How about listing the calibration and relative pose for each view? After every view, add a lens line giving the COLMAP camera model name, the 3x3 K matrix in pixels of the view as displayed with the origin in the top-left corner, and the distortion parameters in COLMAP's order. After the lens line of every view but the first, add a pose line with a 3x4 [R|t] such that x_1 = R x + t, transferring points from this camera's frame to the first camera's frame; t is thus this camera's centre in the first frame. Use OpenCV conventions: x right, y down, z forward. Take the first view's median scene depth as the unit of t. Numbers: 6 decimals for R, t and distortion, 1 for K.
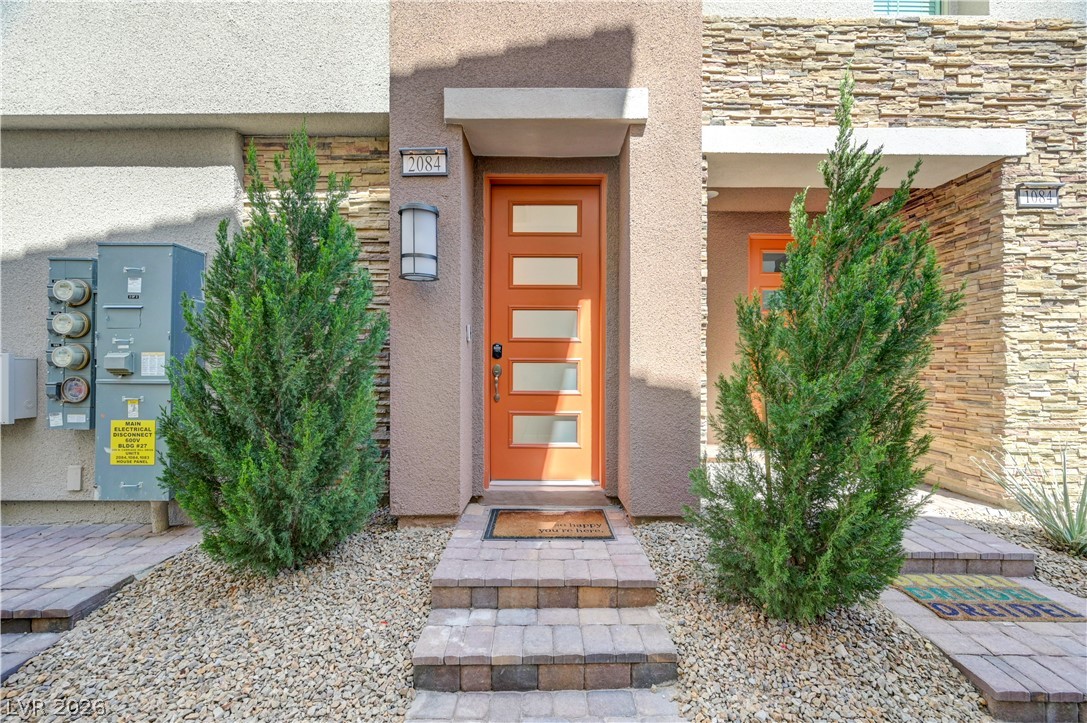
lens RADIAL K [[429.8, 0, 543.5], [0, 429.8, 361.5], [0, 0, 1]] dist [-0.000441, 0.000125]
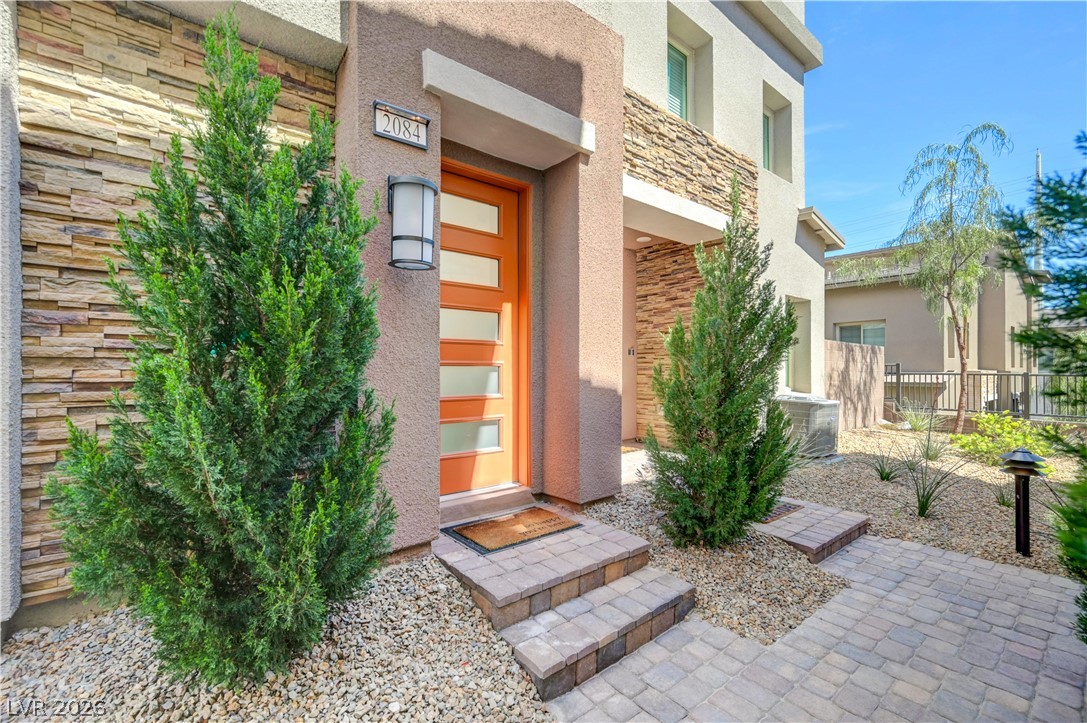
lens RADIAL K [[473.2, 0, 543.5], [0, 473.2, 361.5], [0, 0, 1]] dist [0.004100, -0.000061]
pose [[0.769390, 0.005296, 0.638758, -0.572122], [-0.004006, 0.999986, -0.003466, -0.003899], [-0.638767, 0.000108, 0.769400, 0.102087]]
